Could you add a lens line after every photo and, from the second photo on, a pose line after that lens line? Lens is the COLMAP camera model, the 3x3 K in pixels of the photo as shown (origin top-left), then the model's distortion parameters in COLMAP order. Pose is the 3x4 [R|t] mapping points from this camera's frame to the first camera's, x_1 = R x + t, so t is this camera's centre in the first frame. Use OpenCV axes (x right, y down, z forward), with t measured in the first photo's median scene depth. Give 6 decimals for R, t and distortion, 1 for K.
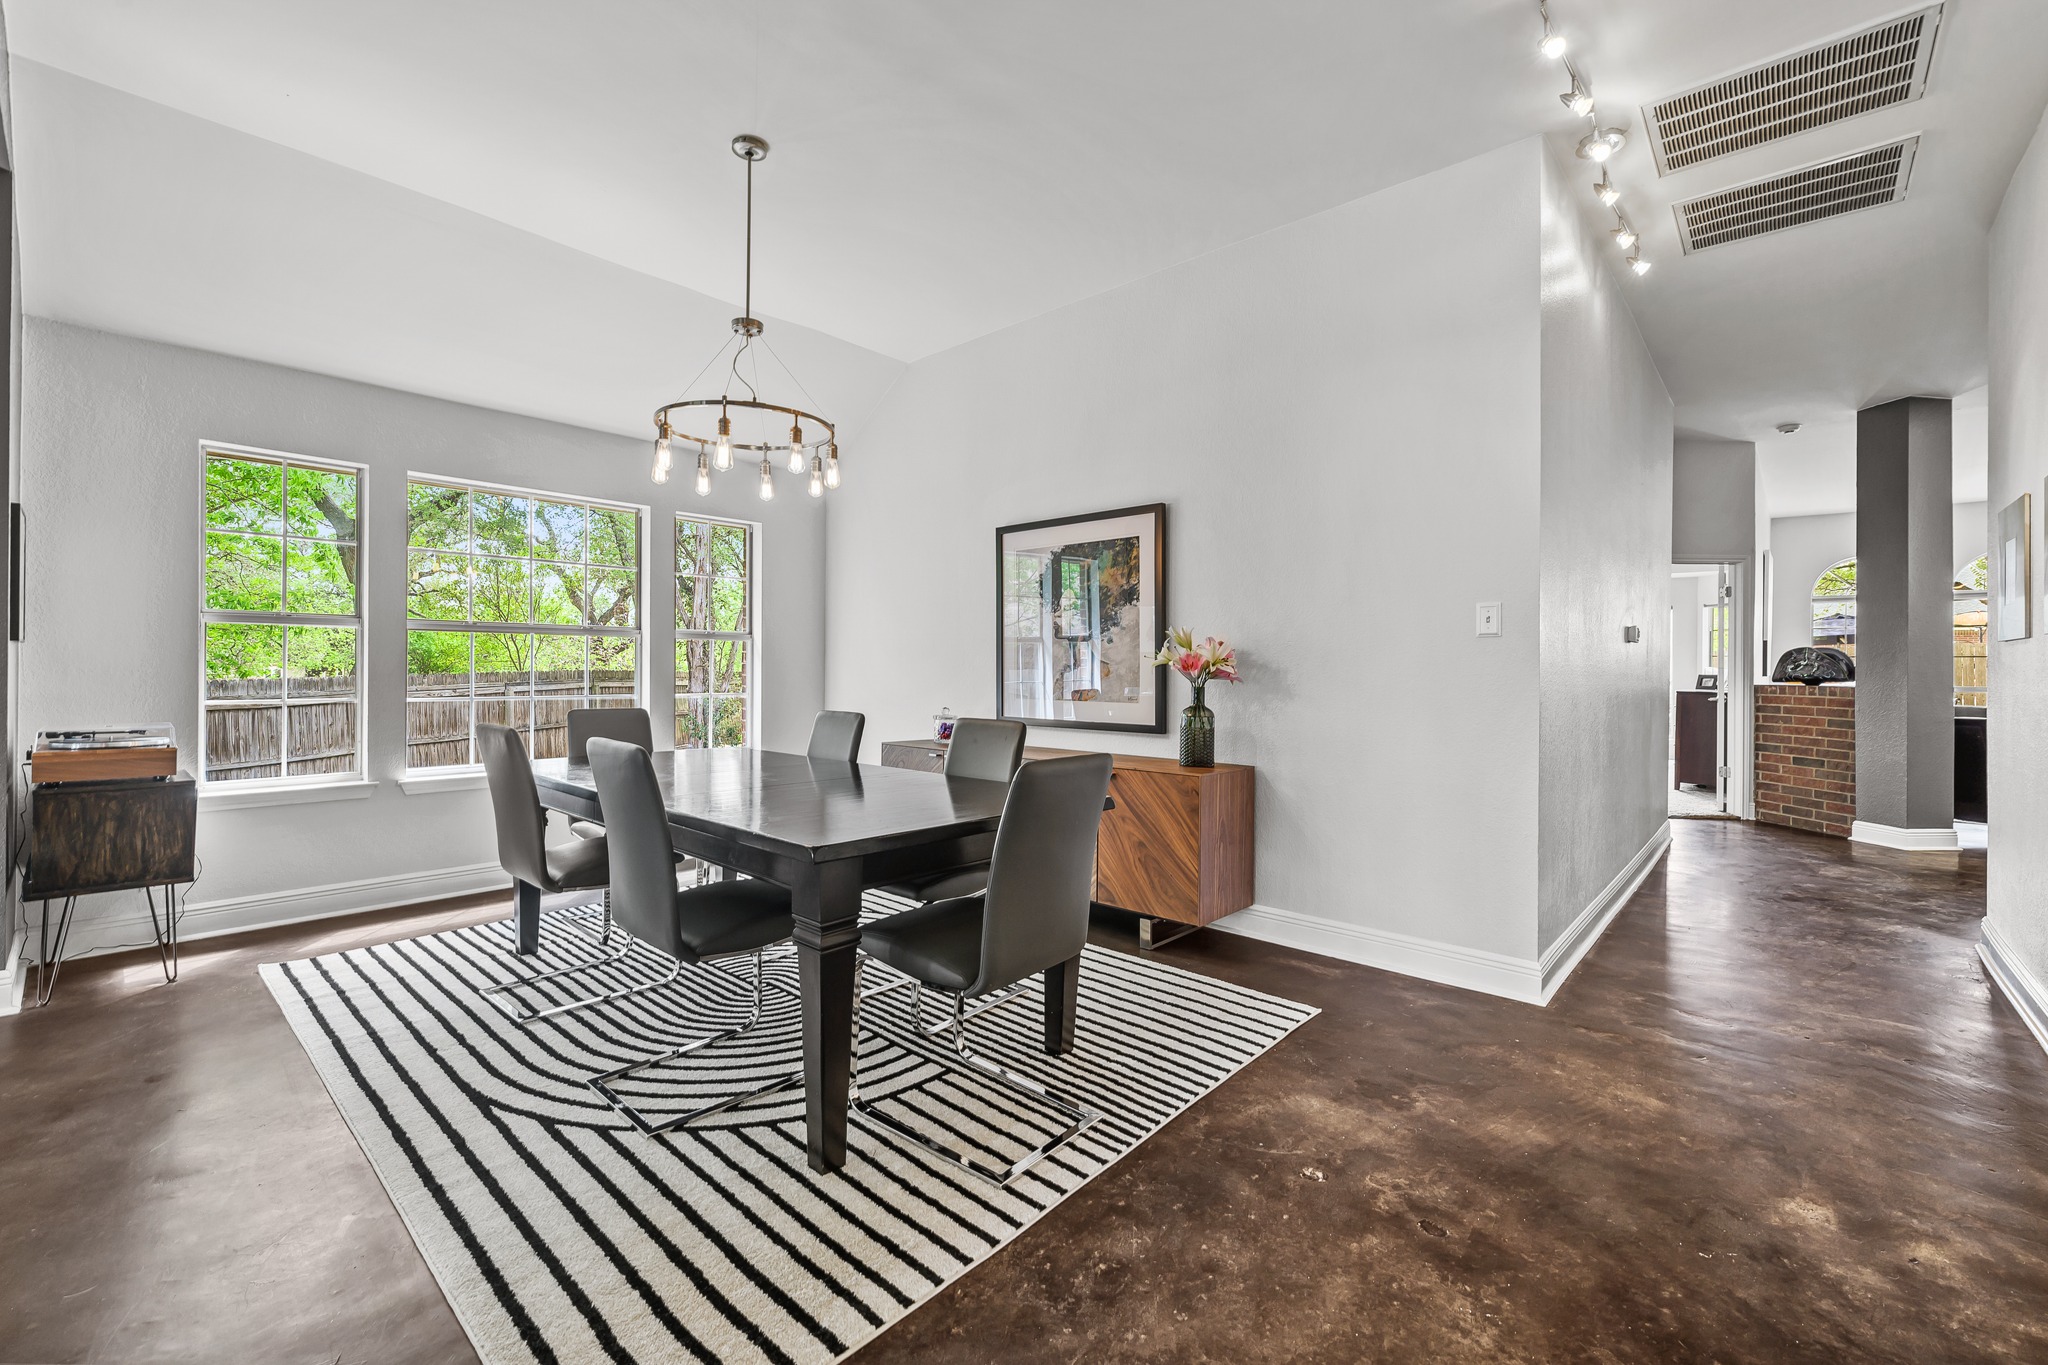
lens RADIAL K [[853.5, 0, 1015.7], [0, 853.5, 657.3], [0, 0, 1]] dist [0.000718, 0.000060]
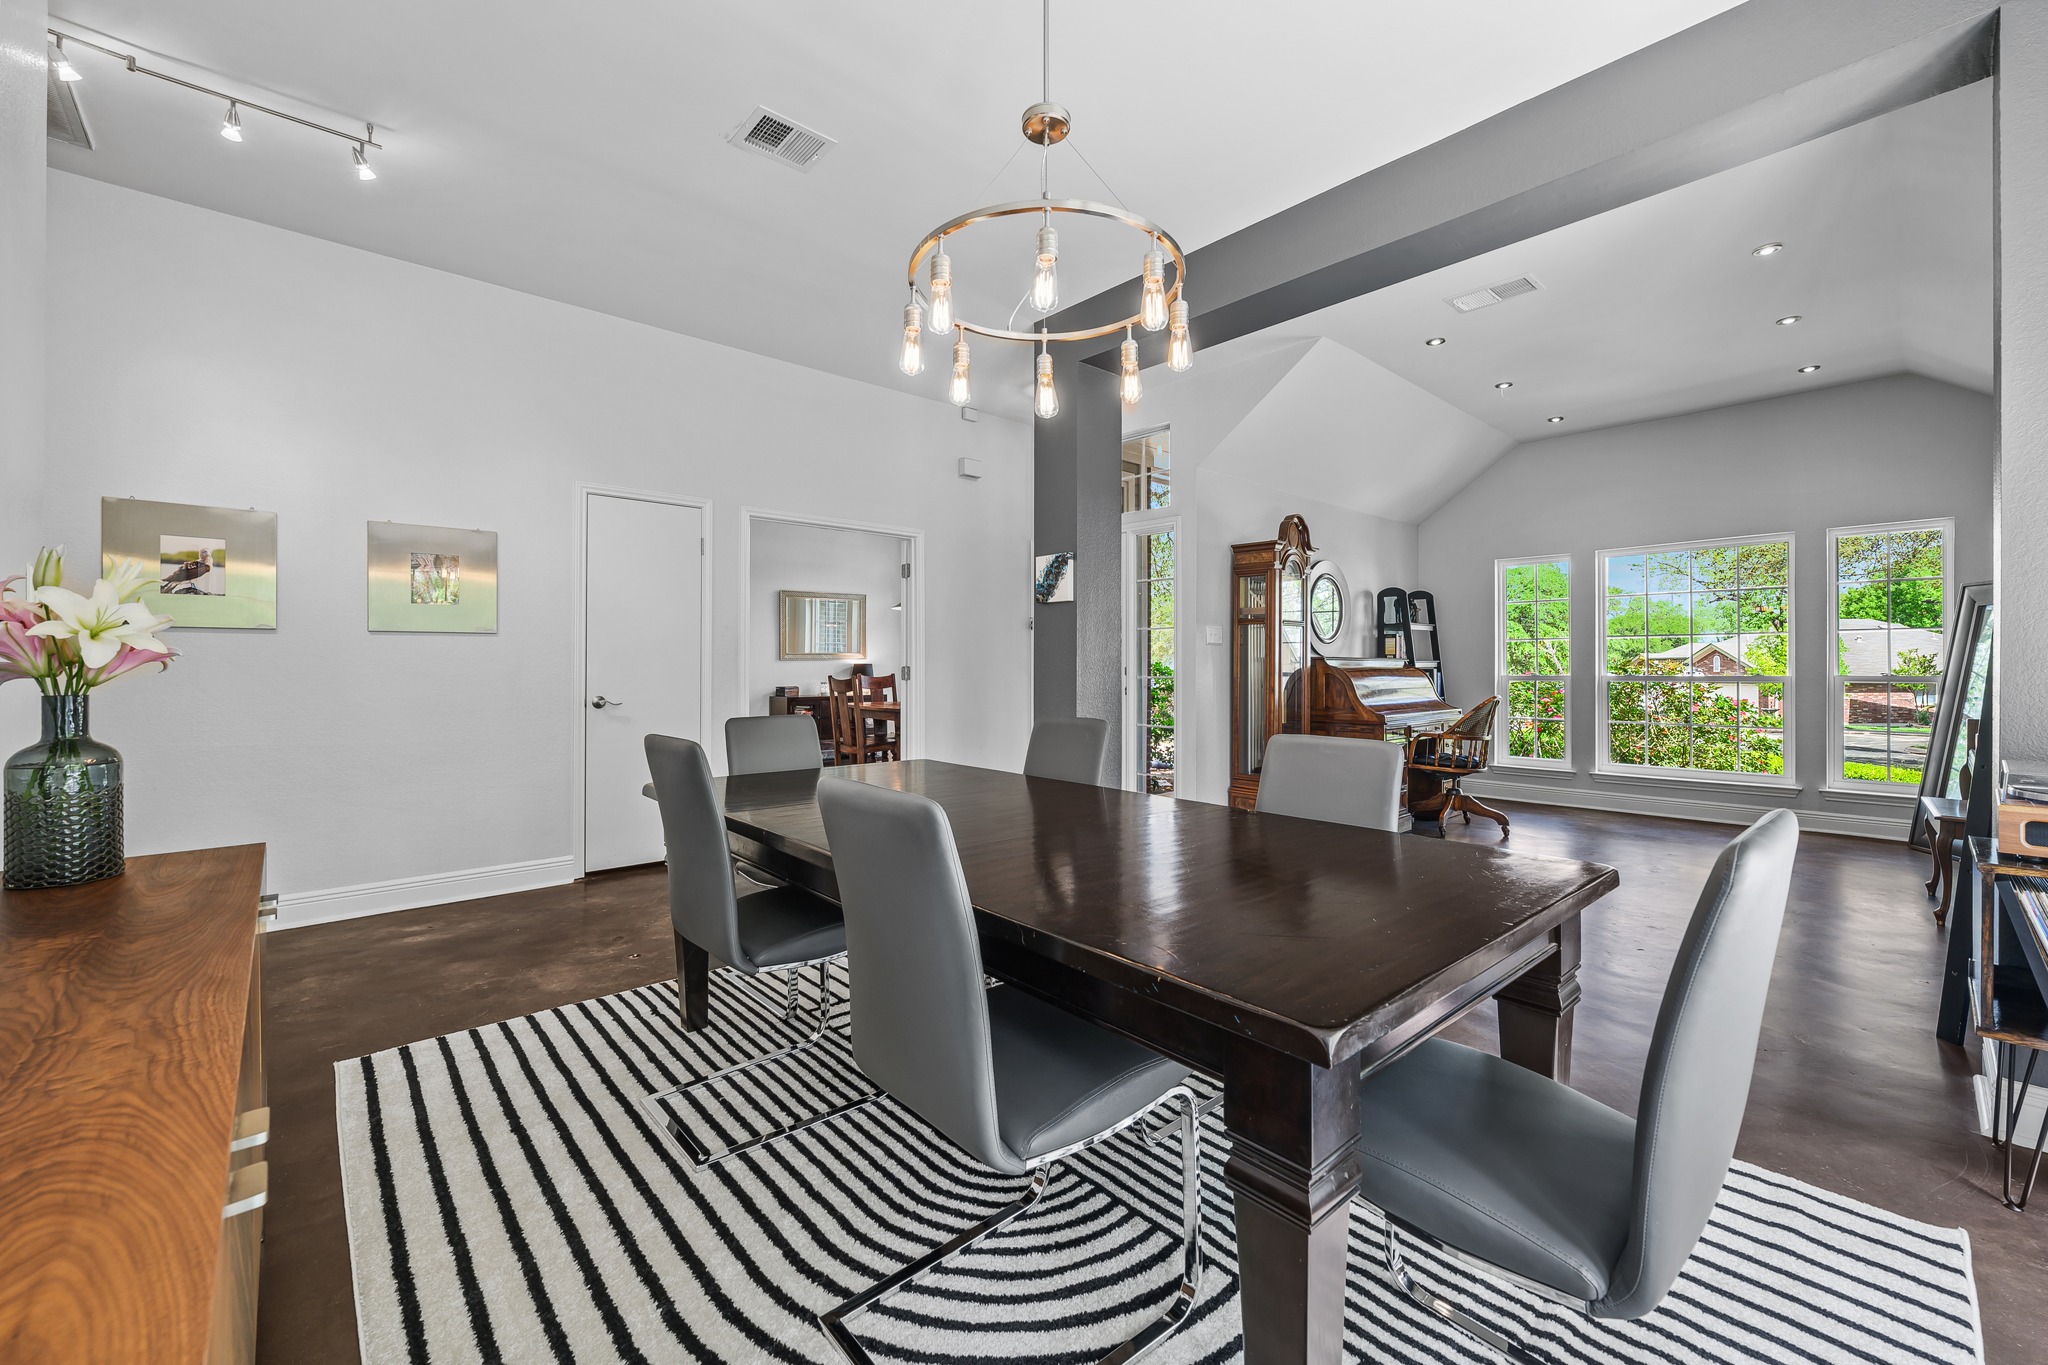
lens RADIAL K [[837.0, 0, 1016.0], [0, 837.0, 670.4], [0, 0, 1]] dist [0.000138, -0.000127]
pose [[-0.993620, -0.009877, 0.112350, -0.498368], [-0.010182, 0.999946, -0.002144, 0.026089], [-0.112323, -0.003274, -0.993666, 2.182718]]
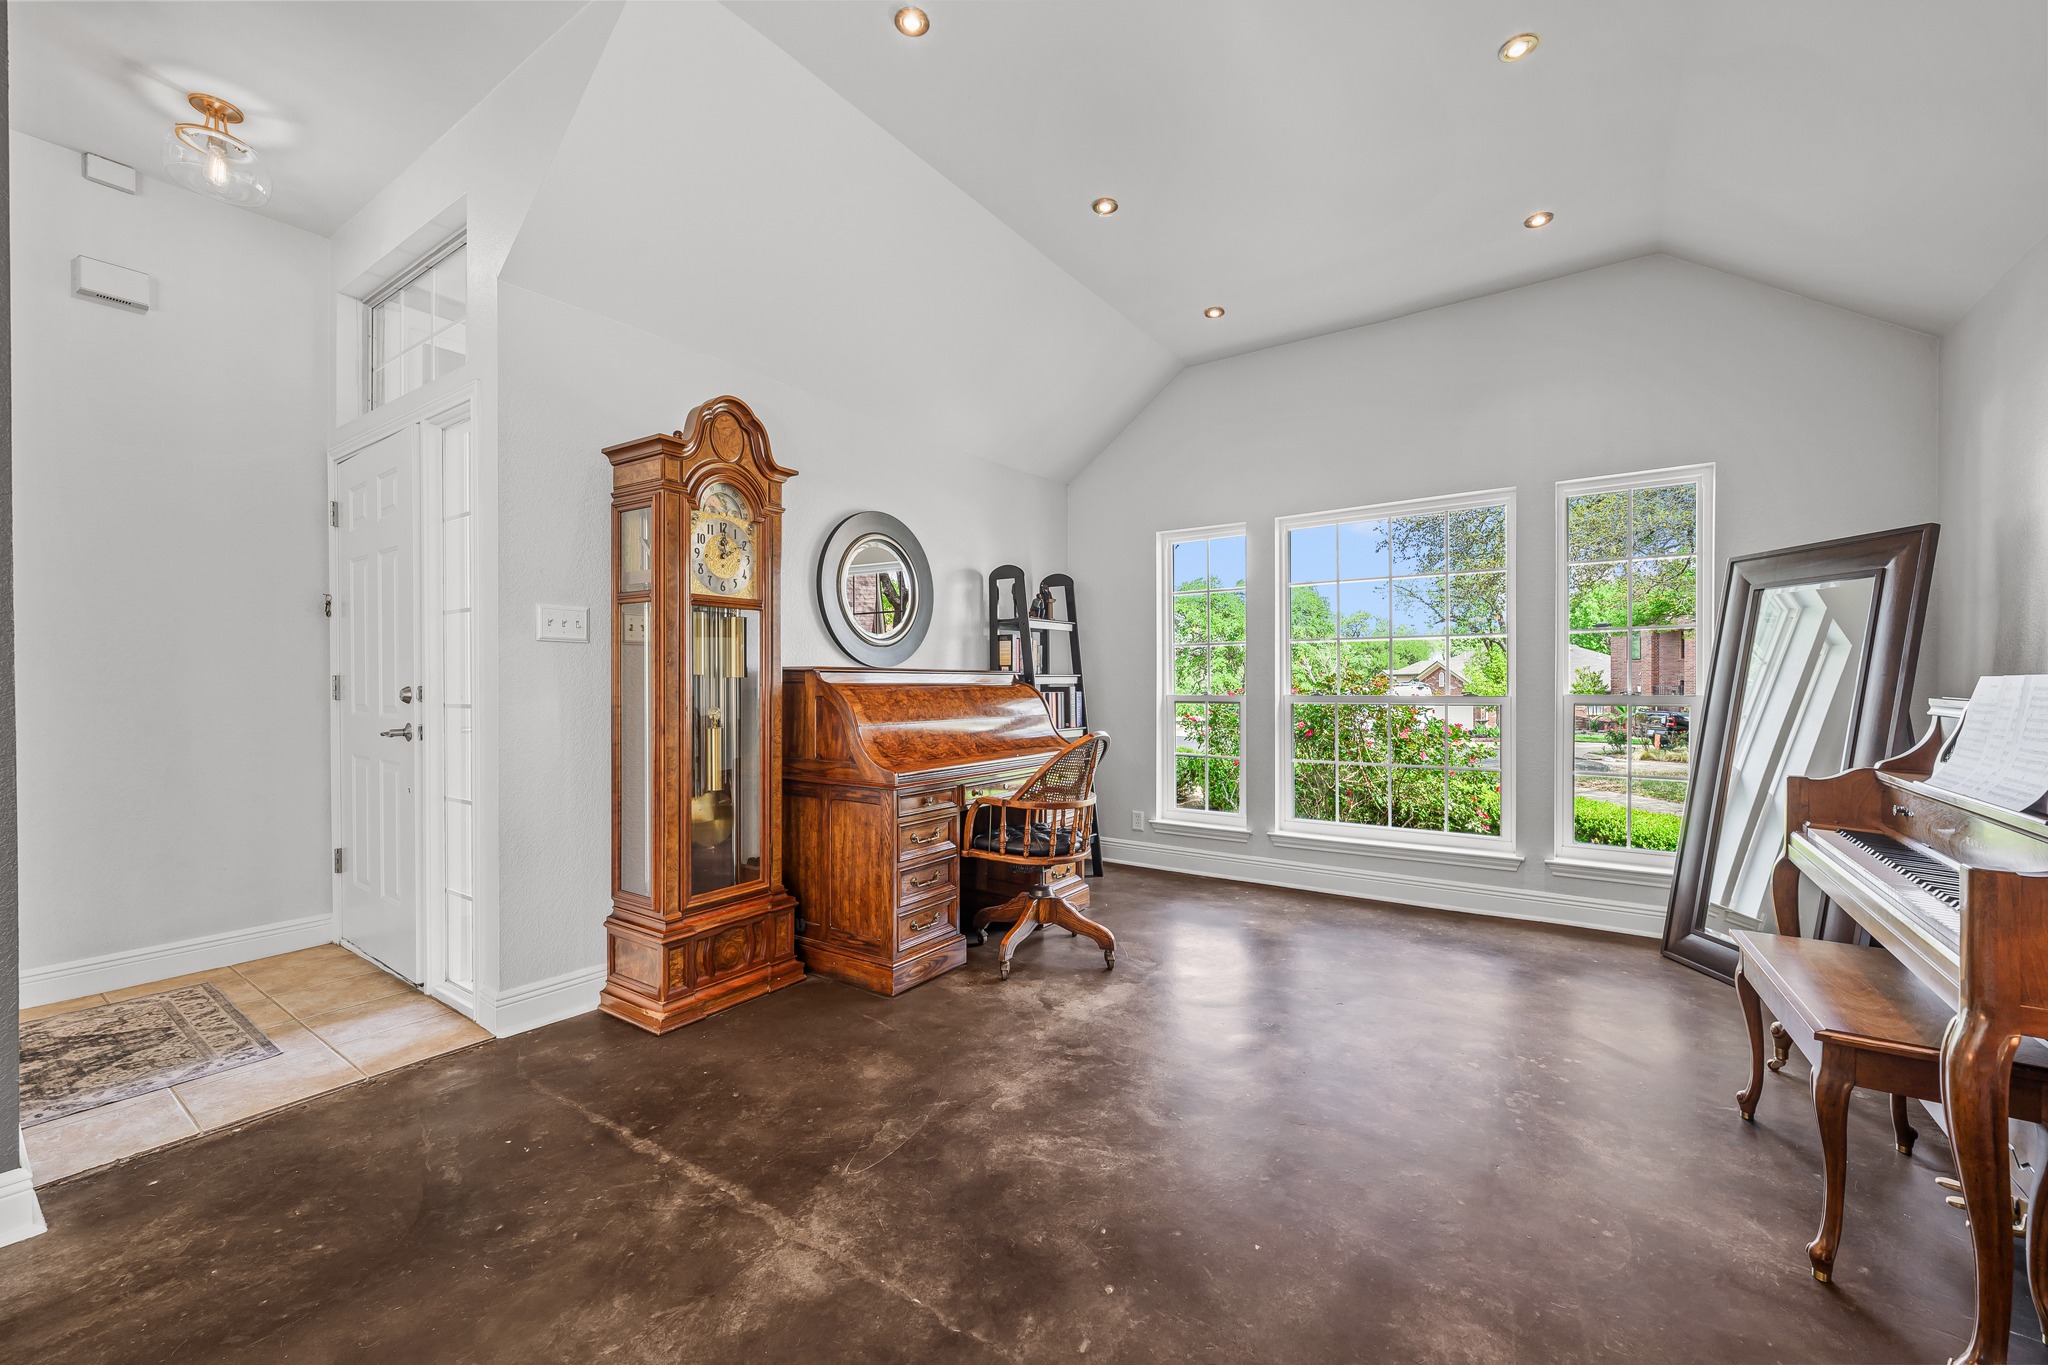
lens RADIAL K [[826.3, 0, 1031.6], [0, 826.3, 687.8], [0, 0, 1]] dist [0.000052, -0.000148]
pose [[-0.992568, -0.007017, -0.121488, -1.312790], [-0.006800, 0.999974, -0.002208, 0.006239], [0.121500, -0.001366, -0.992590, 1.034769]]
